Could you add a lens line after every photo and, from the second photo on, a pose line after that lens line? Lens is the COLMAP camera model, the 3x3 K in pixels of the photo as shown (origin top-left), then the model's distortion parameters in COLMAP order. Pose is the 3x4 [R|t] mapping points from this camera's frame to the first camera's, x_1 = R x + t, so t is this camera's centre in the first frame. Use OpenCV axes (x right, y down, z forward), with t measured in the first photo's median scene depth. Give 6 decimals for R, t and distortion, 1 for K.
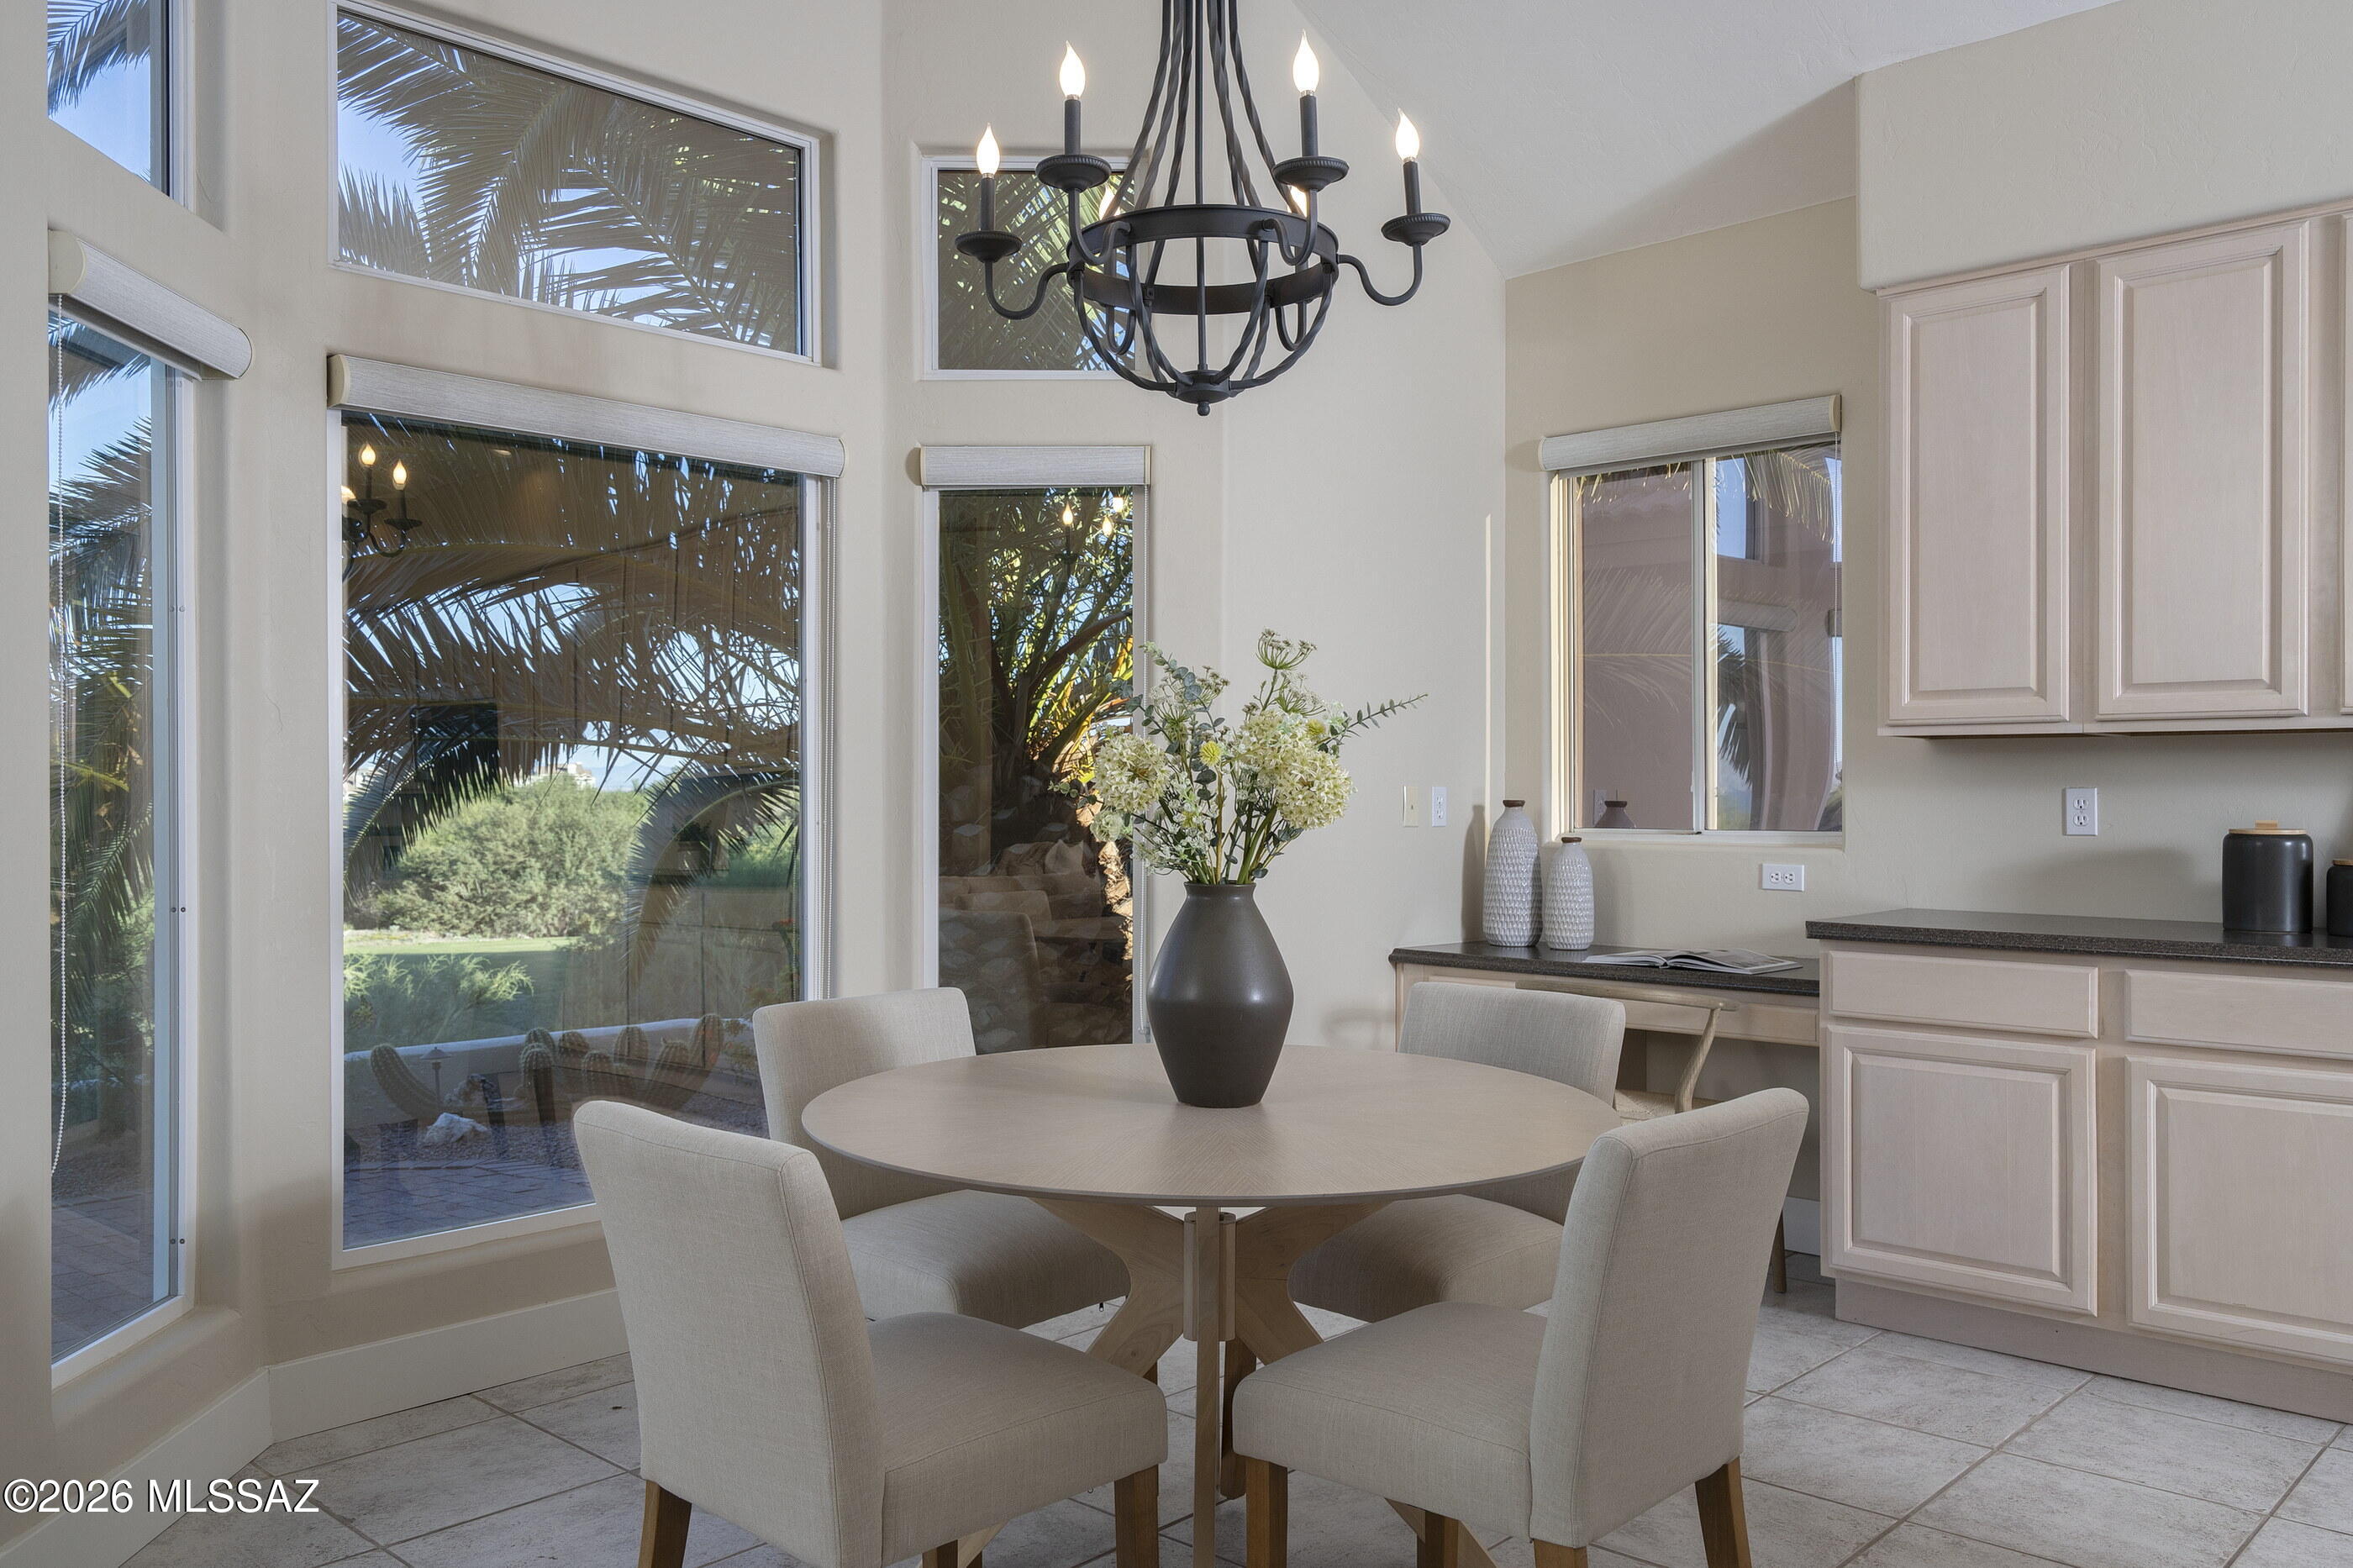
lens RADIAL K [[1830.3, 0, 1176.5], [0, 1830.3, 779.9], [0, 0, 1]] dist [-0.006209, -0.004877]
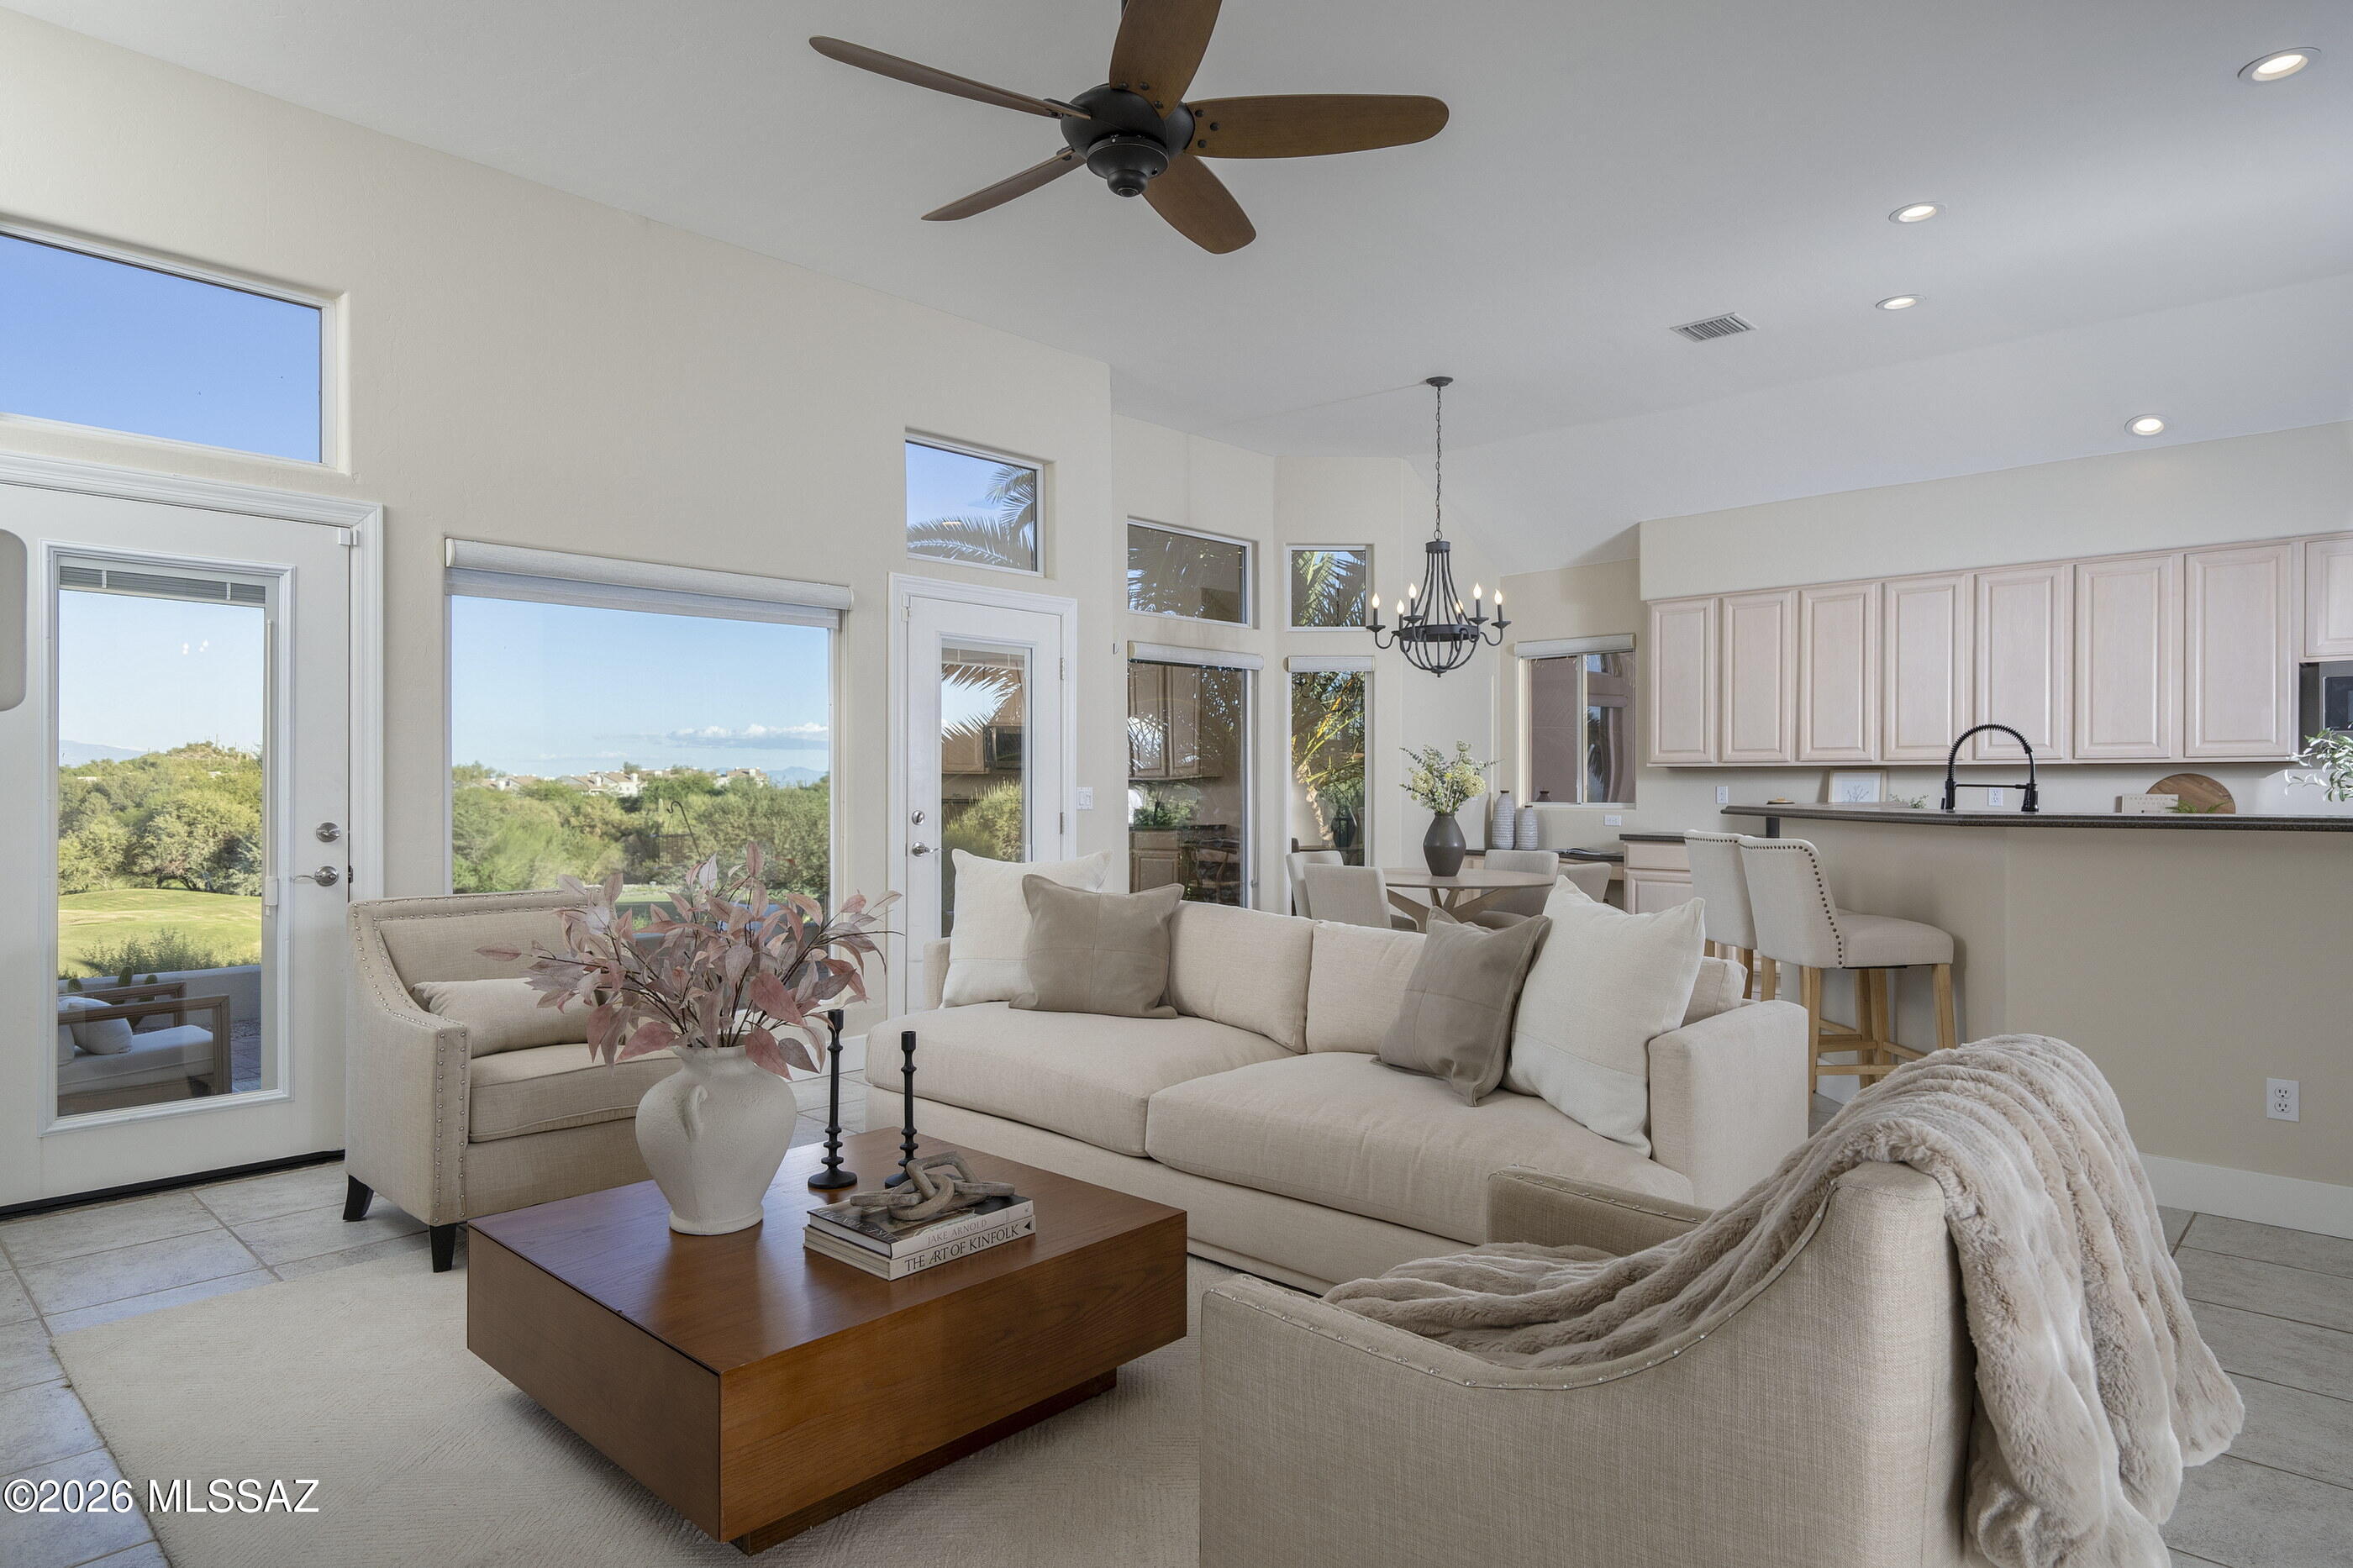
lens RADIAL K [[1342.9, 0, 1175.5], [0, 1342.9, 794.3], [0, 0, 1]] dist [0.001086, 0.000094]
pose [[0.999965, 0.000773, -0.008355, -0.292346], [-0.000691, 0.999952, 0.009817, -0.002119], [0.008363, -0.009811, 0.999917, -0.977876]]
